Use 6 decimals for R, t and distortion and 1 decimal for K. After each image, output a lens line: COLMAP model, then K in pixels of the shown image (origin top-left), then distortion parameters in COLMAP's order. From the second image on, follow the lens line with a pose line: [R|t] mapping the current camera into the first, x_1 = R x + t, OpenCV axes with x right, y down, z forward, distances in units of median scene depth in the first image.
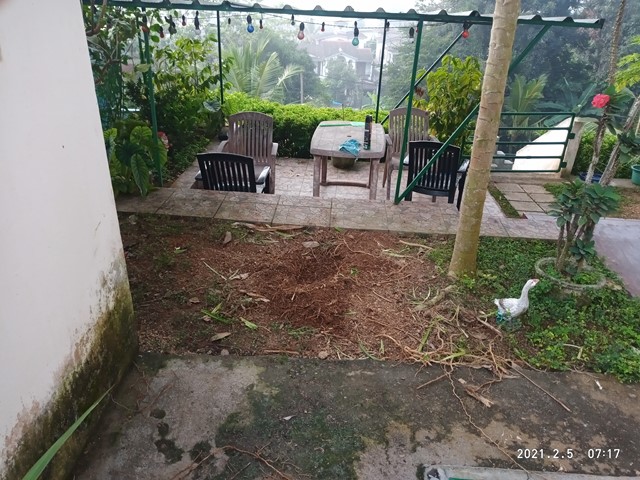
lens RADIAL K [[483.2, 0, 320.0], [0, 483.2, 240.0], [0, 0, 1]] dist [0.008568, -0.003138]
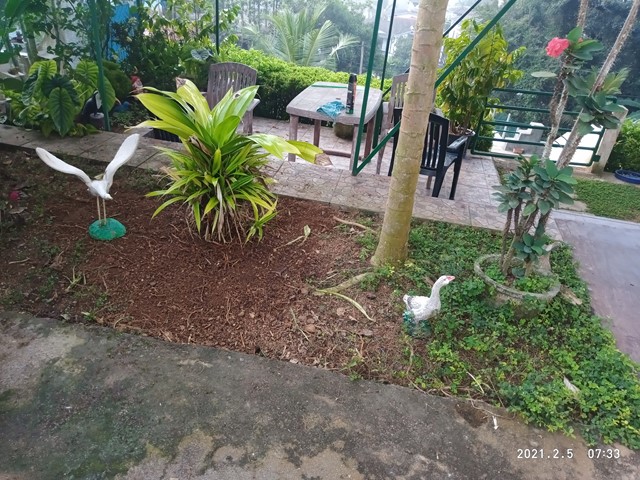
lens RADIAL K [[484.0, 0, 320.0], [0, 484.0, 240.0], [0, 0, 1]] dist [-0.010101, 0.001914]
pose [[0.987790, 0.115918, -0.104090, 0.207717], [-0.111277, 0.992563, 0.049351, 0.005296], [0.109037, -0.037165, 0.993343, 0.137056]]
